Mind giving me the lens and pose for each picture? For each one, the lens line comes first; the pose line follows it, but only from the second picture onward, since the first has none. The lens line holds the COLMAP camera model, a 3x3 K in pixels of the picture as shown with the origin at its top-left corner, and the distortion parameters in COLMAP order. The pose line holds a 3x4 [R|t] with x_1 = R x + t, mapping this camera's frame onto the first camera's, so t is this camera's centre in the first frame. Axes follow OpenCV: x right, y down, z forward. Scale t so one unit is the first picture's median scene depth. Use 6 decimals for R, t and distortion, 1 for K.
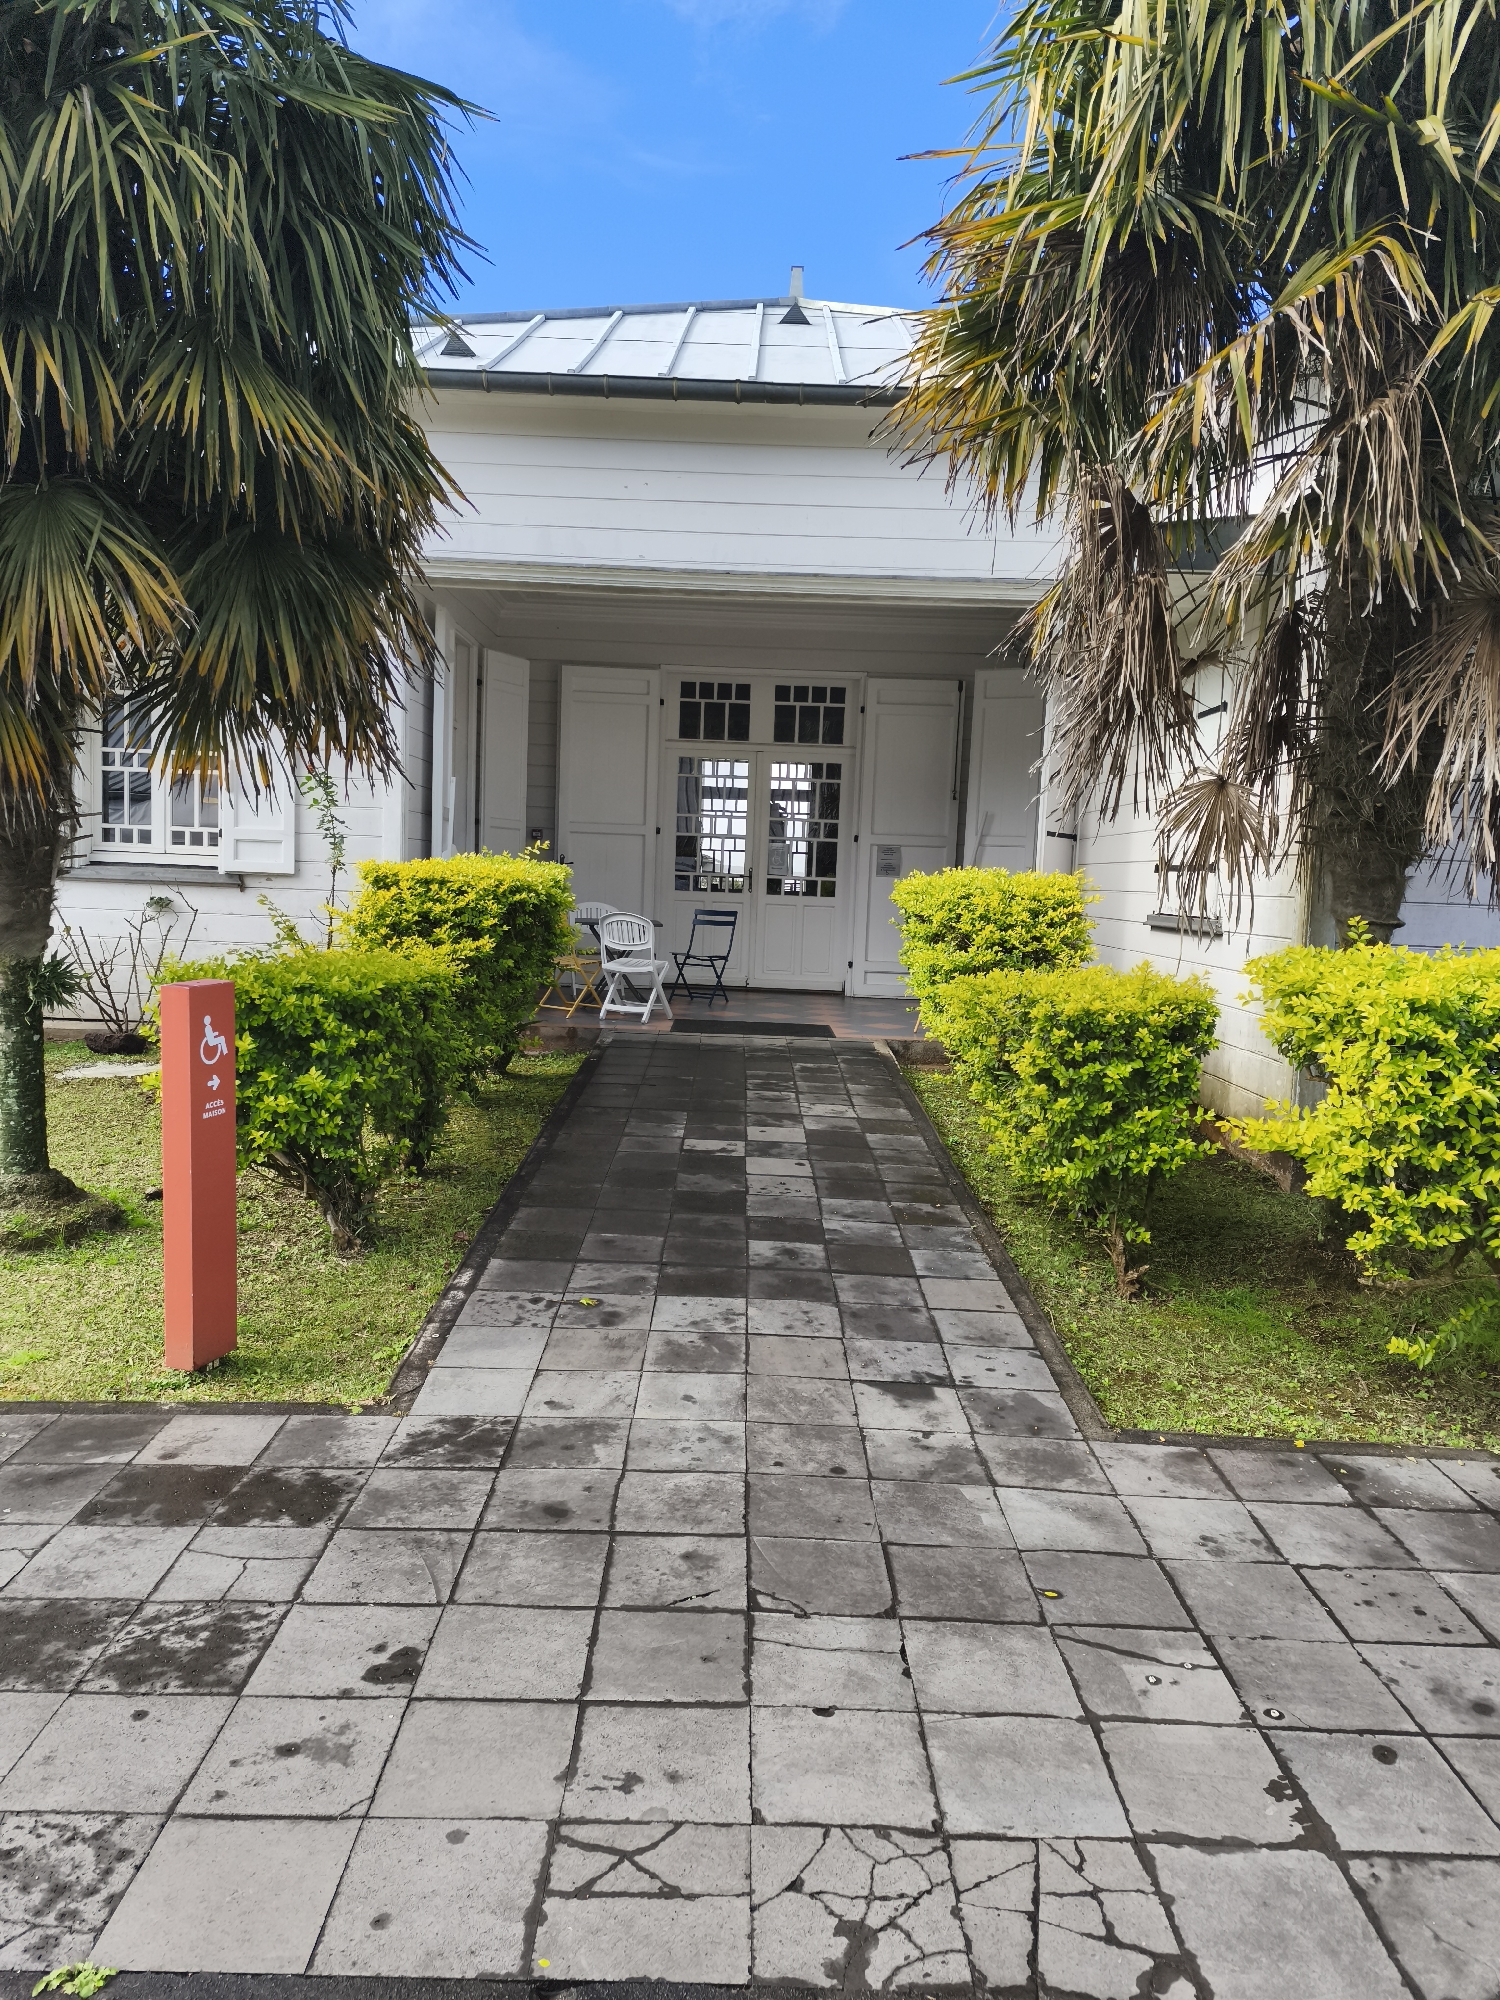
lens RADIAL K [[1256.6, 0, 750.0], [0, 1256.6, 1000.0], [0, 0, 1]] dist [0.084598, -0.043604]
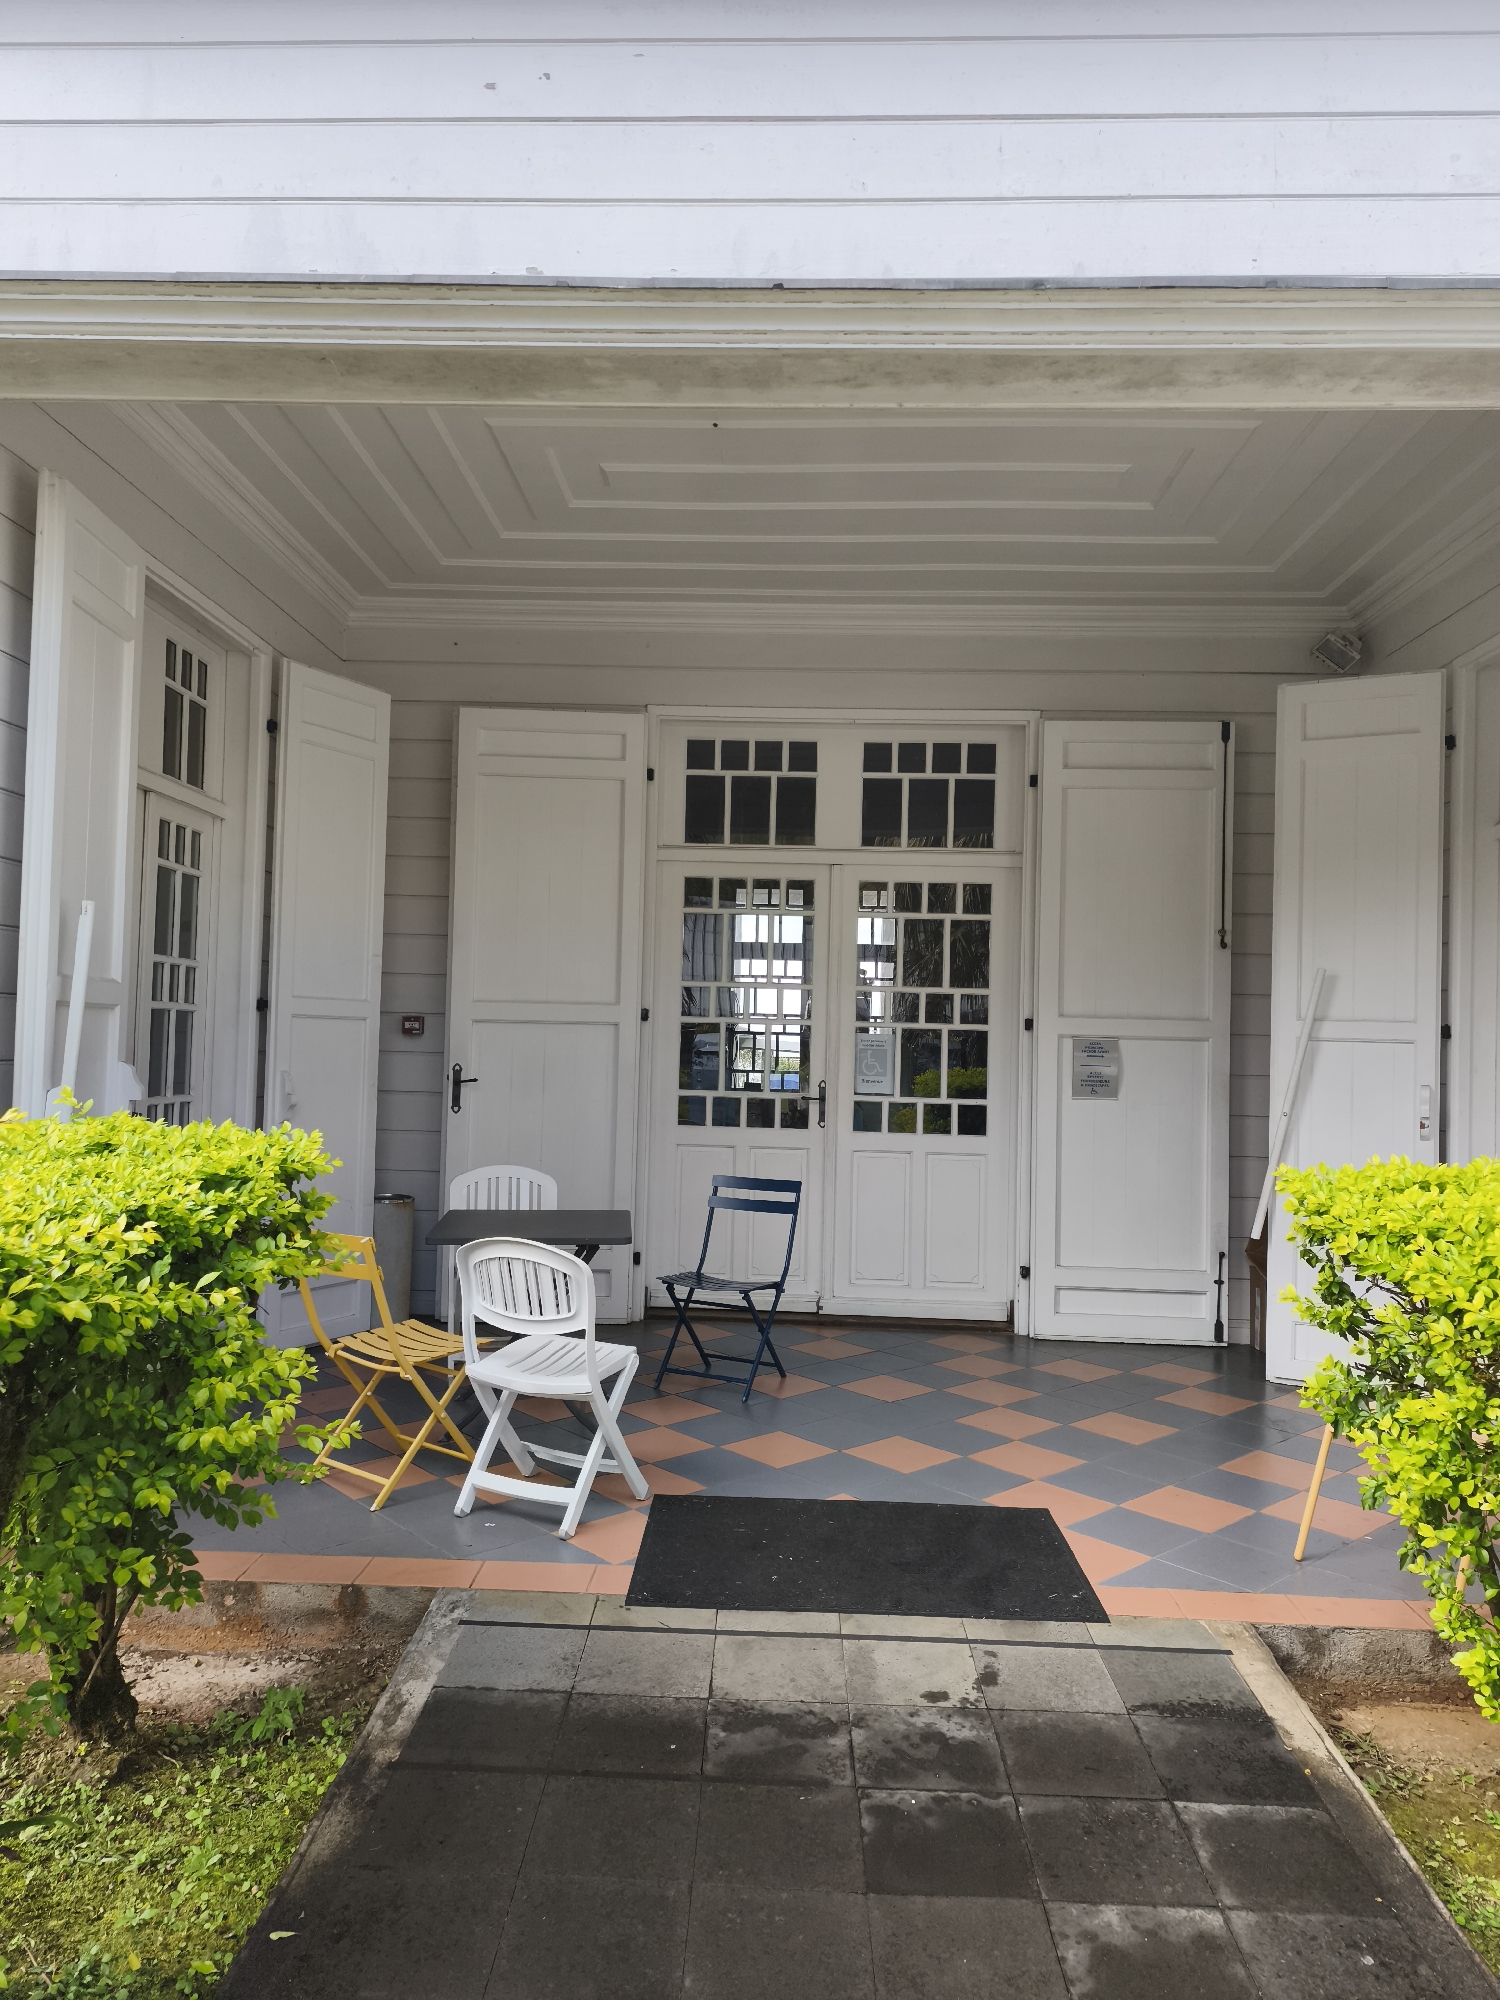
lens RADIAL K [[1256.6, 0, 750.0], [0, 1256.6, 1000.0], [0, 0, 1]] dist [0.084598, -0.043604]
pose [[0.999317, -0.014988, -0.033786, -0.011595], [0.010448, 0.991358, -0.130768, -0.072000], [0.035454, 0.130325, 0.990837, 0.484304]]
